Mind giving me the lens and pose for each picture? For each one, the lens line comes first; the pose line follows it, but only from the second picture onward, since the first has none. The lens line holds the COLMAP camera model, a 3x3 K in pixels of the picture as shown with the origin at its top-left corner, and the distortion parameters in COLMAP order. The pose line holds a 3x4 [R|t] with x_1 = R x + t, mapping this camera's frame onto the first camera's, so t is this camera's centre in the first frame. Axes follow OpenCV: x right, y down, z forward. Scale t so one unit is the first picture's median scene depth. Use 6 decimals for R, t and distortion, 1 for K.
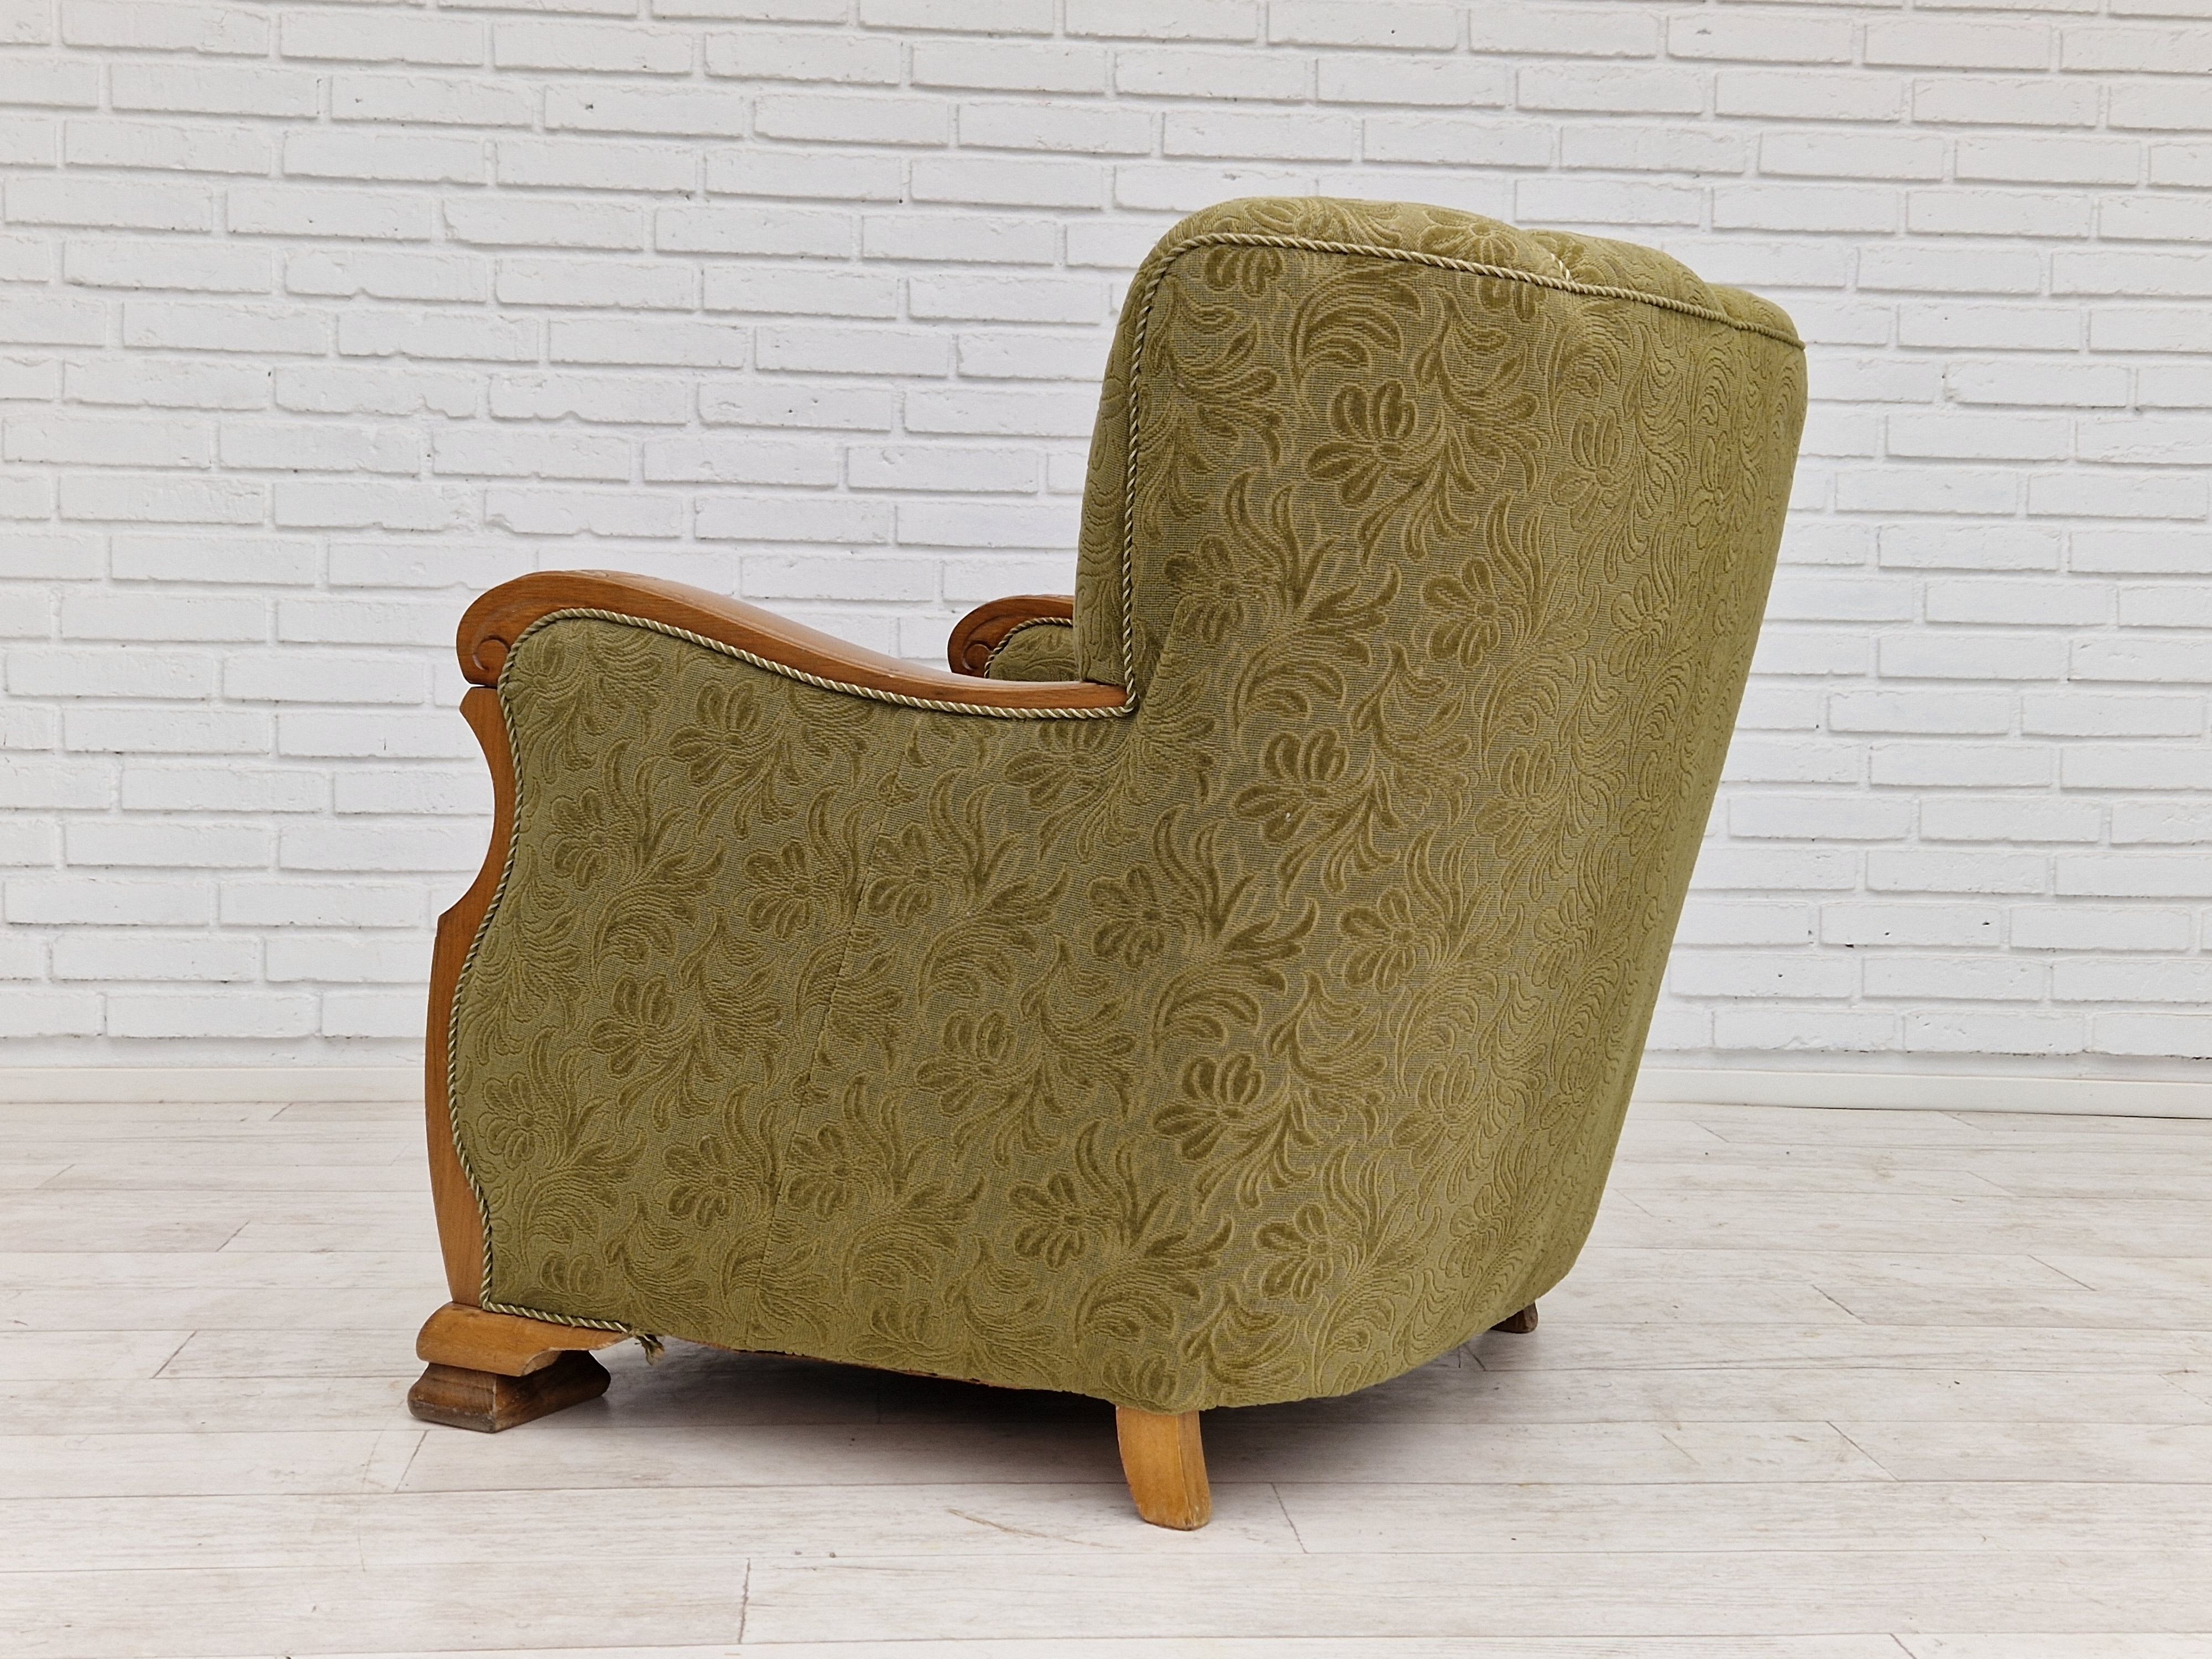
lens RADIAL K [[2865.8, 0, 1120.9], [0, 2865.8, 835.3], [0, 0, 1]] dist [0.066757, 0.000000]
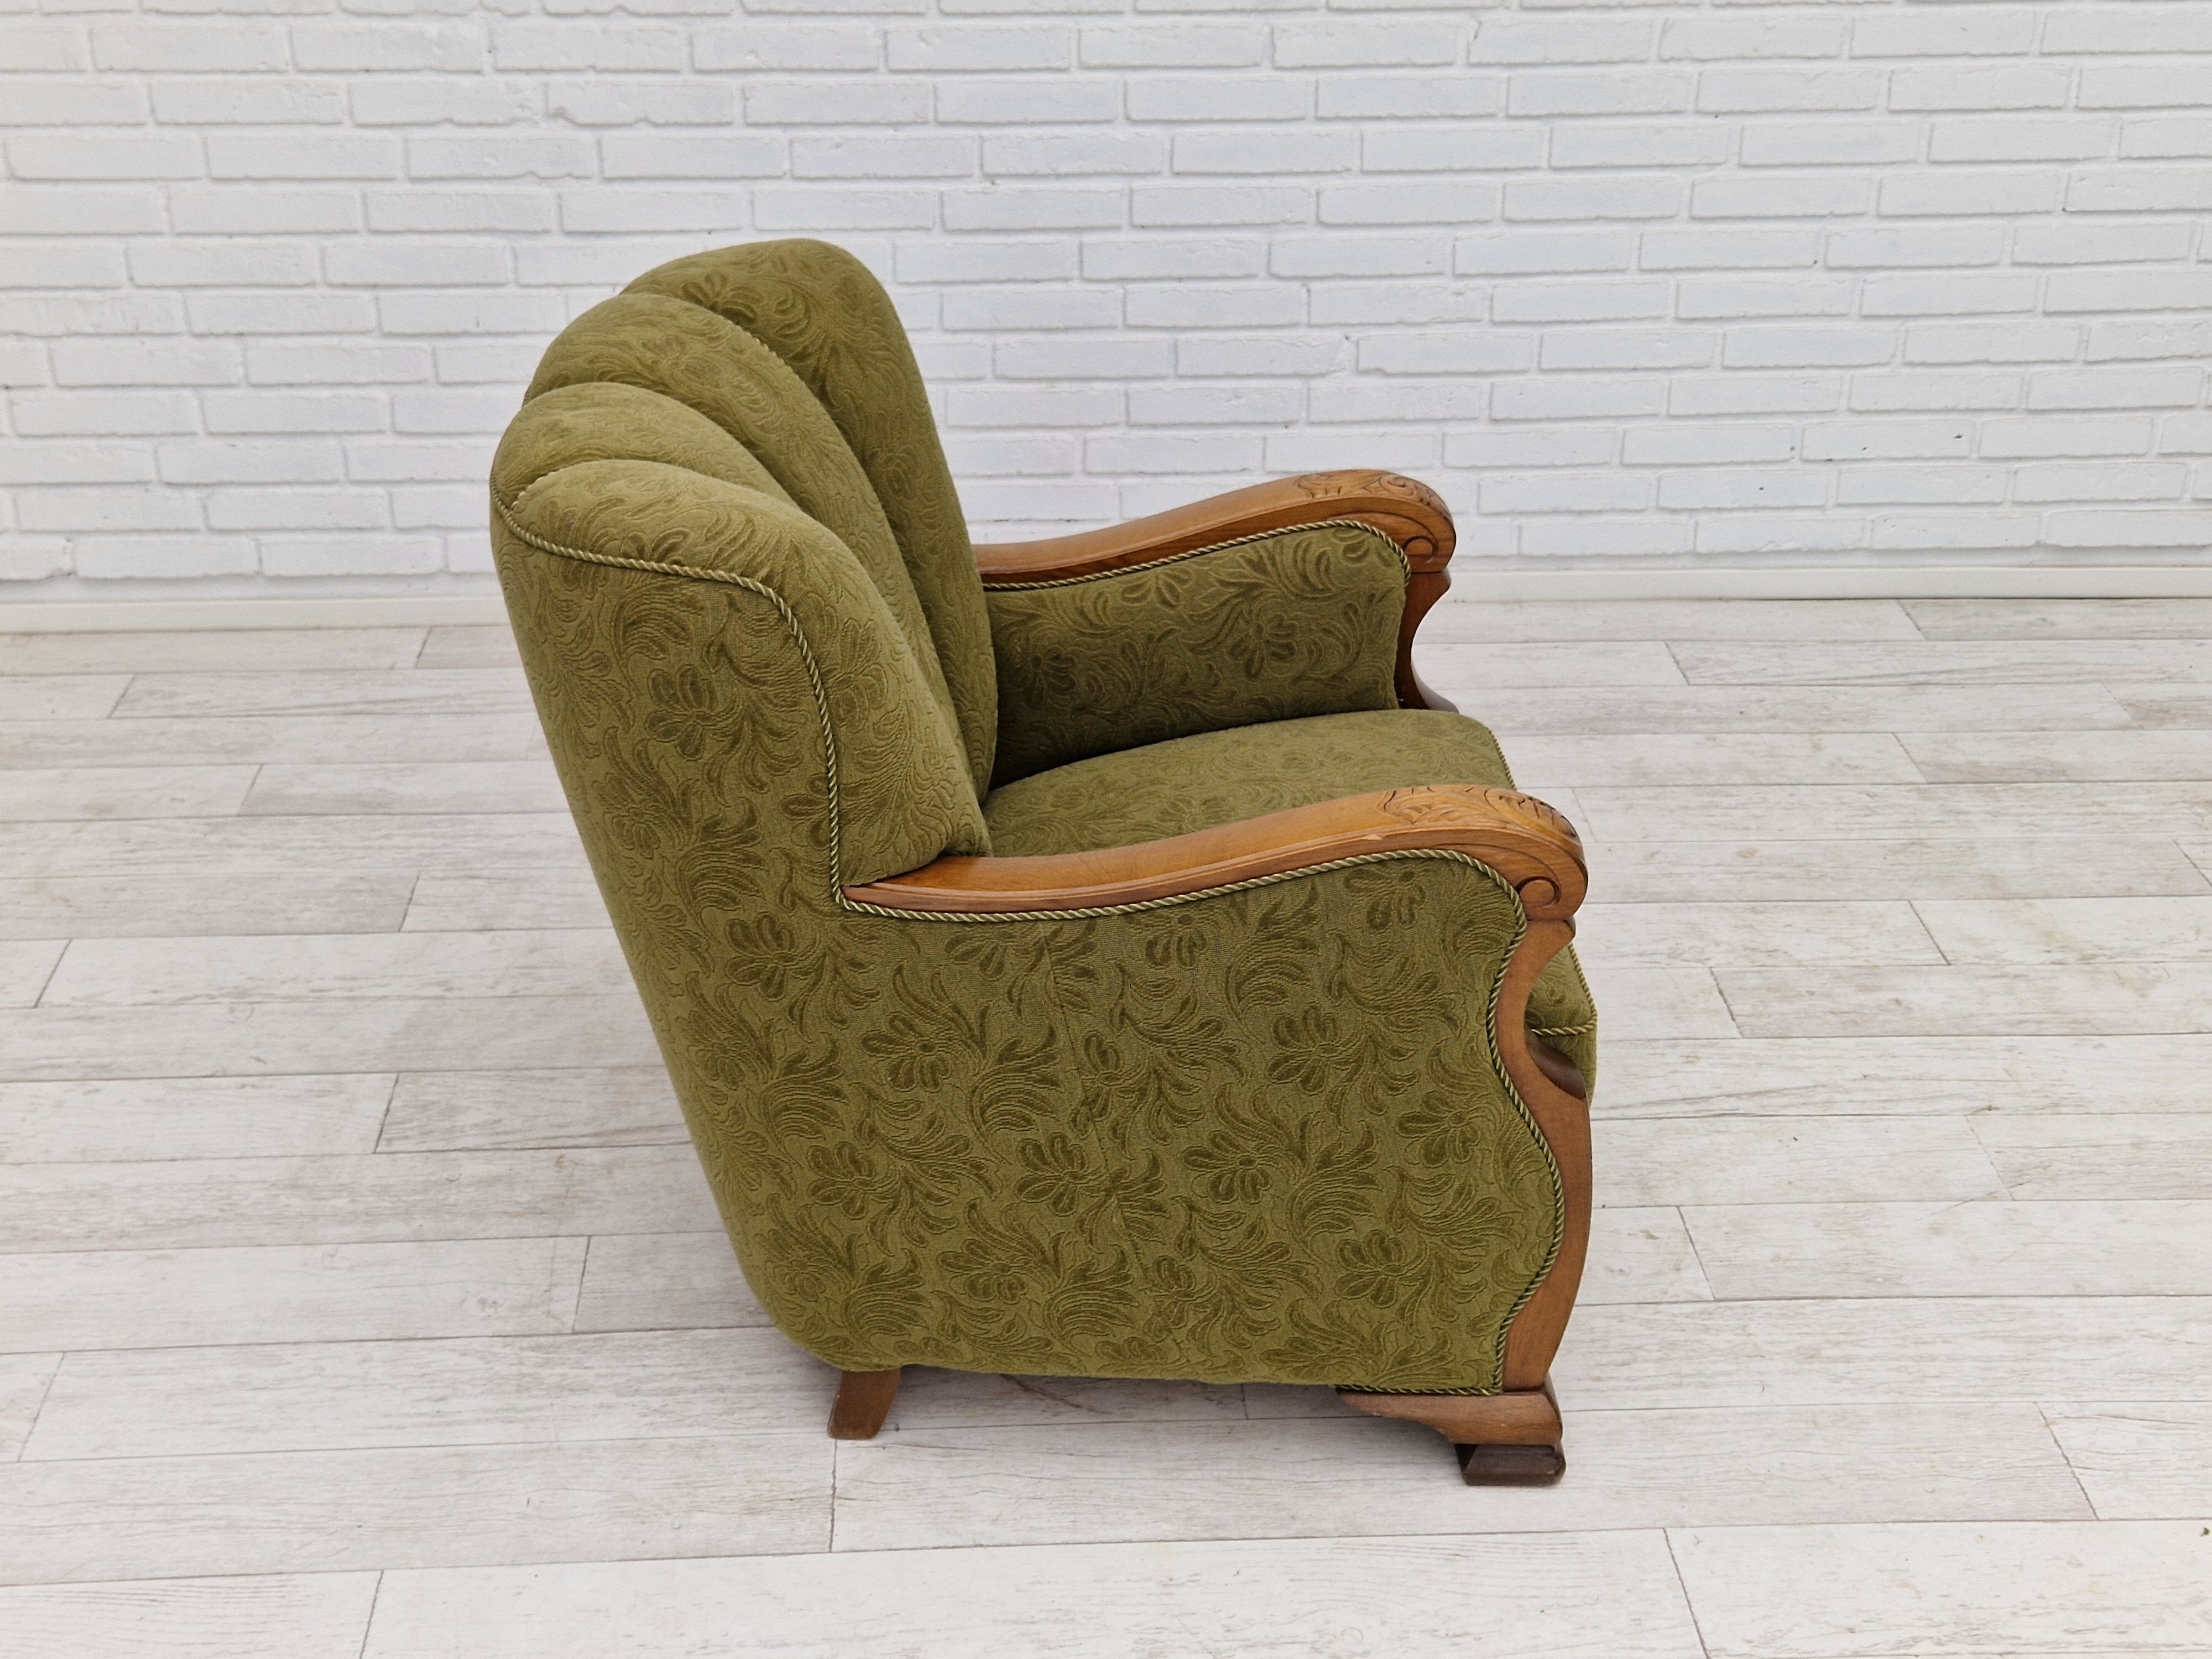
lens RADIAL K [[2865.8, 0, 1085.5], [0, 2865.8, 828.8], [0, 0, 1]] dist [0.066757, 0.000000]
pose [[0.998817, 0.002321, -0.048562, 0.028357], [0.017217, 0.917246, 0.397949, -0.287166], [0.045467, -0.398314, 0.916122, -0.067016]]
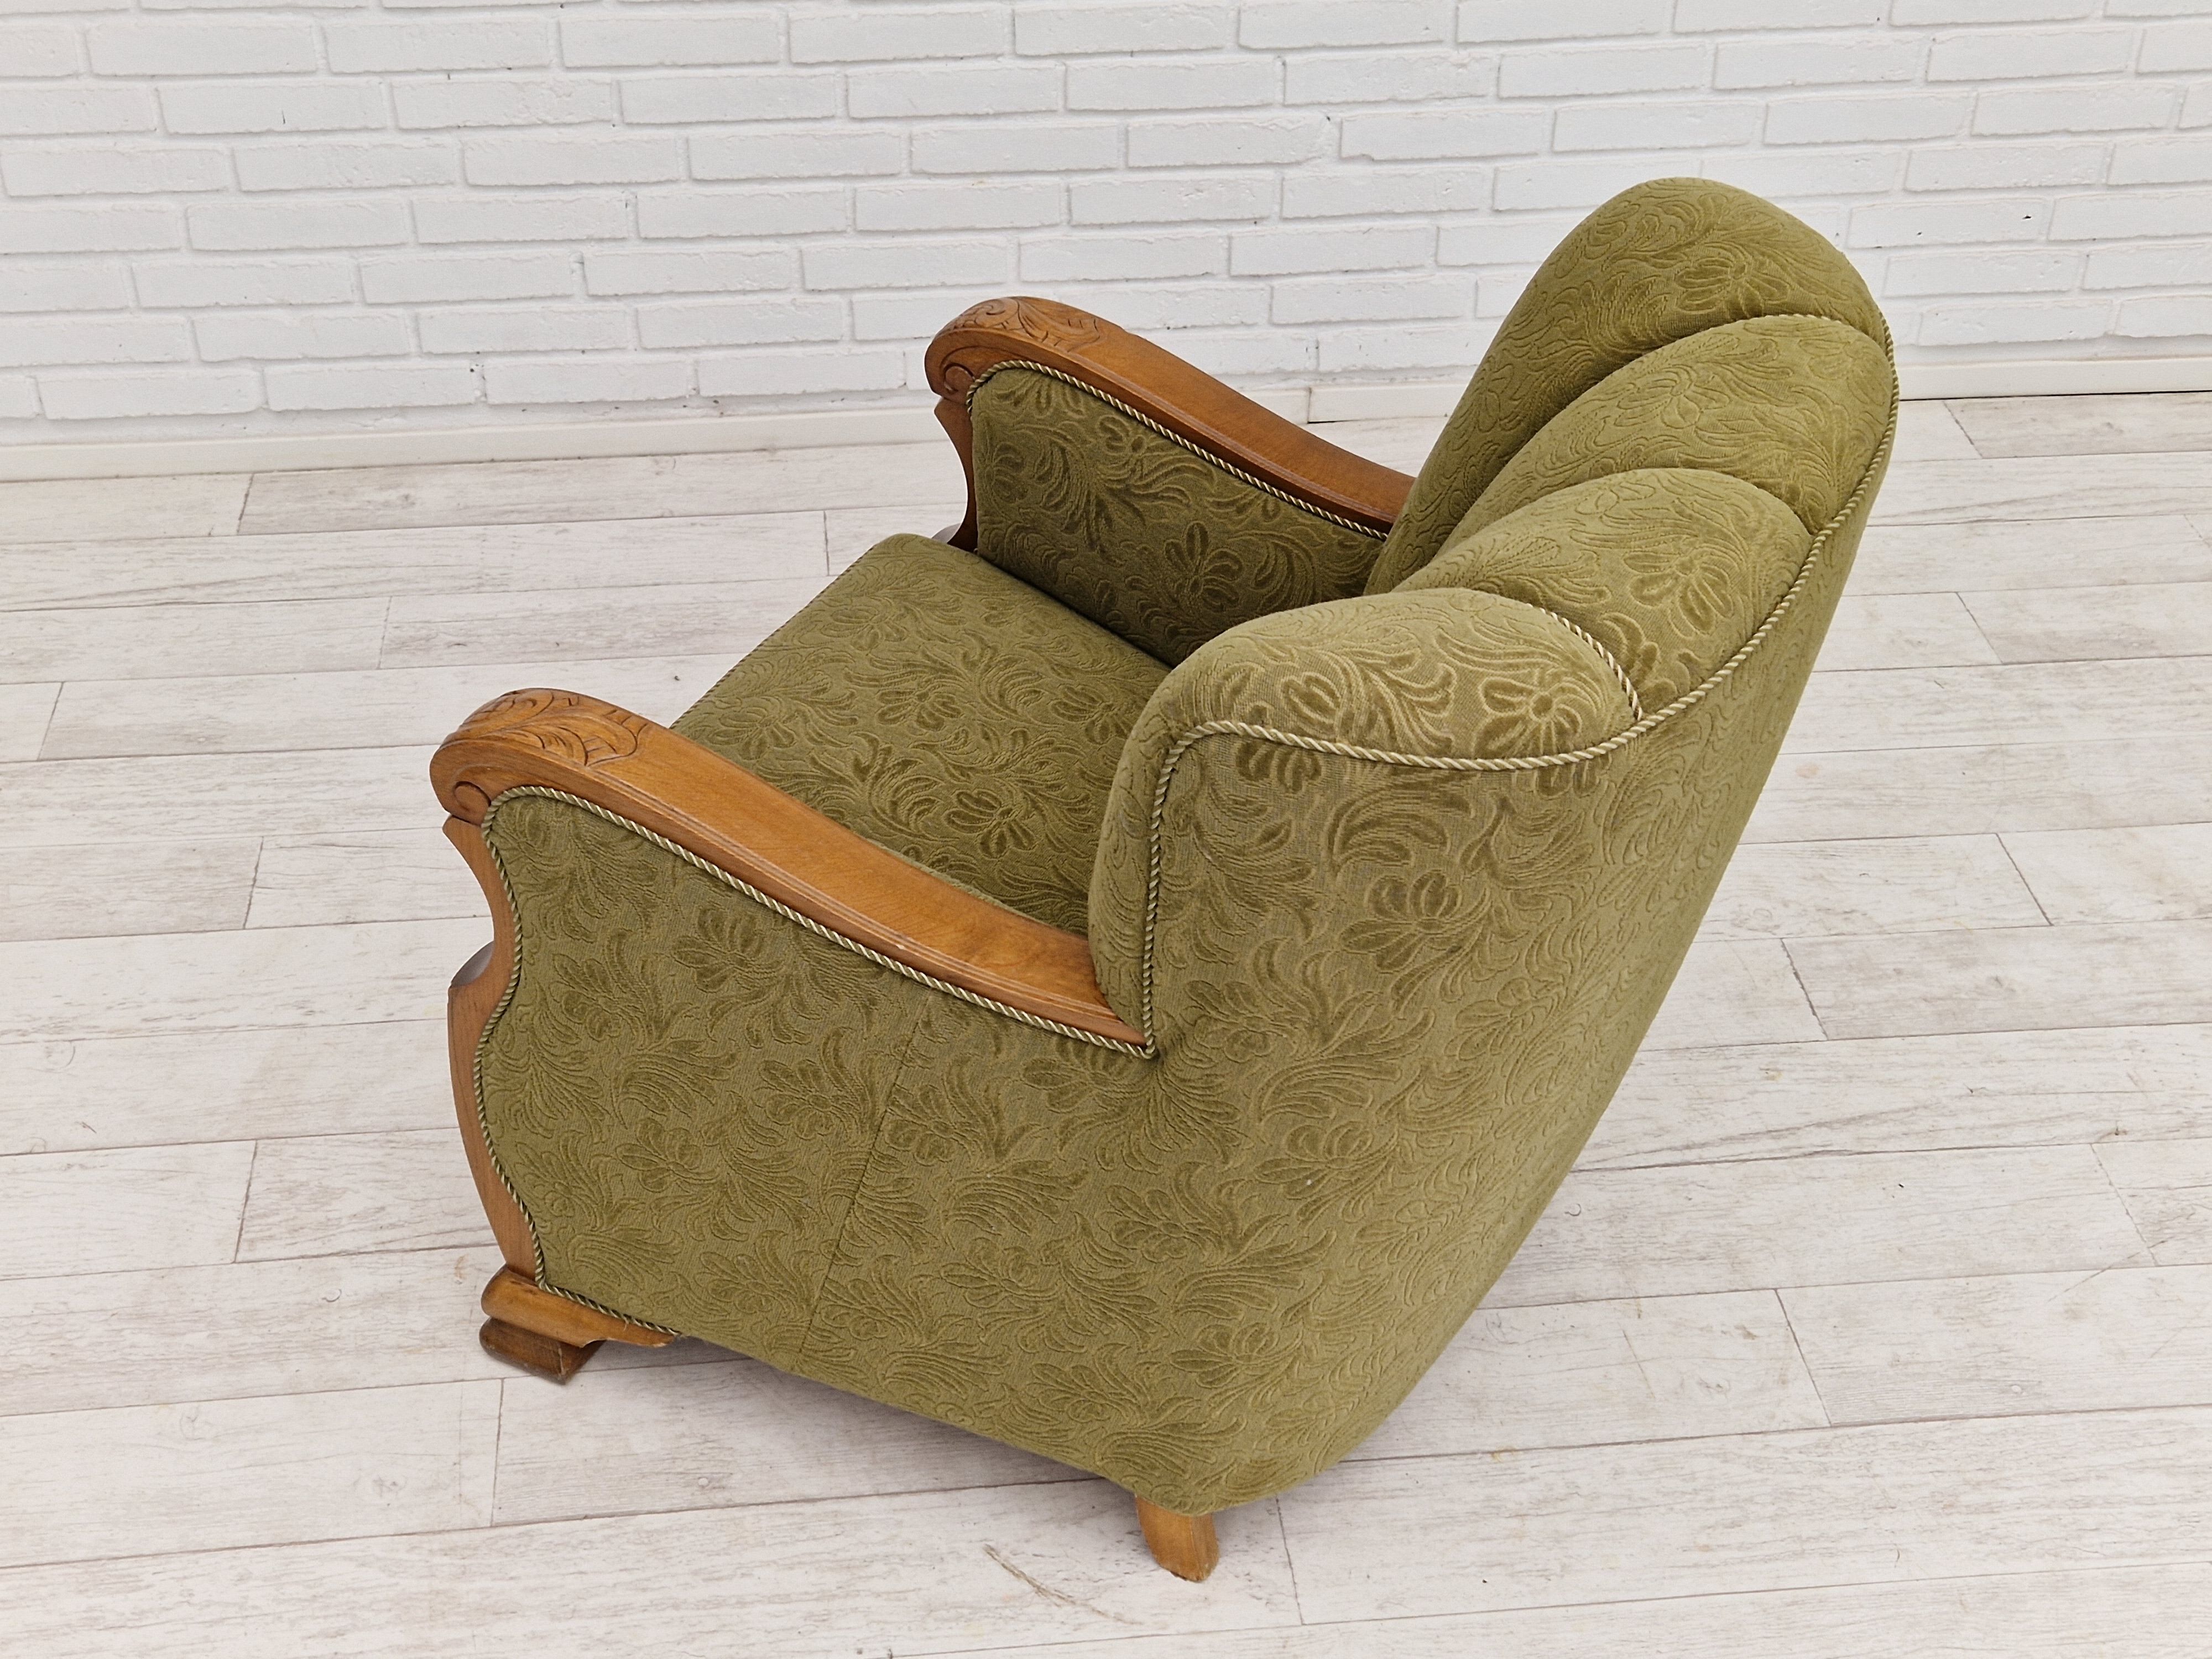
lens RADIAL K [[2865.8, 0, 1092.2], [0, 2865.8, 857.9], [0, 0, 1]] dist [0.066757, 0.000000]
pose [[0.999862, -0.016028, 0.004417, -0.010351], [0.010901, 0.832633, 0.553717, -0.338912], [-0.012553, -0.553592, 0.832693, 0.115270]]
